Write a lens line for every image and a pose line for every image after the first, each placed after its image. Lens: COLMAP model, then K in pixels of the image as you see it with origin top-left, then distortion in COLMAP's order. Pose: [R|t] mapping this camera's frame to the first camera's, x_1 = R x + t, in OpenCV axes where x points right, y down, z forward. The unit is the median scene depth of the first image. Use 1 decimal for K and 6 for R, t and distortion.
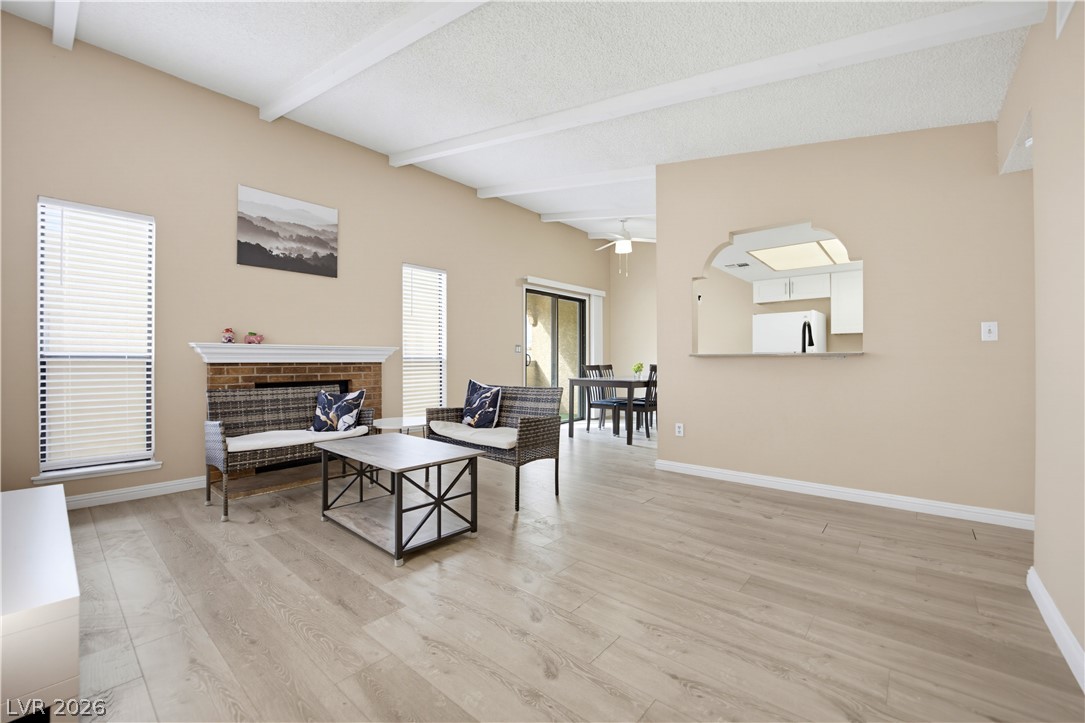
lens RADIAL K [[444.1, 0, 533.0], [0, 444.1, 363.1], [0, 0, 1]] dist [-0.023023, 0.000625]
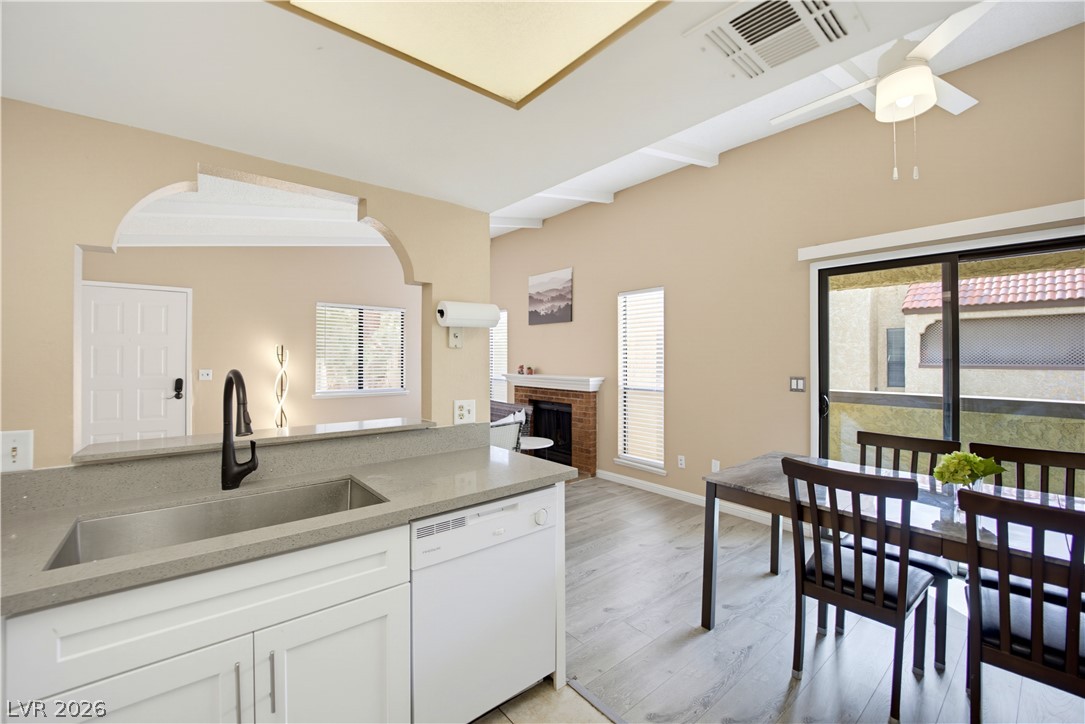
lens RADIAL K [[444.1, 0, 536.9], [0, 444.1, 356.8], [0, 0, 1]] dist [-0.023023, 0.000625]
pose [[-0.159310, -0.006372, -0.987208, 0.945533], [-0.006340, 0.999965, -0.005431, -0.098628], [0.987208, 0.005393, -0.159345, 1.277305]]
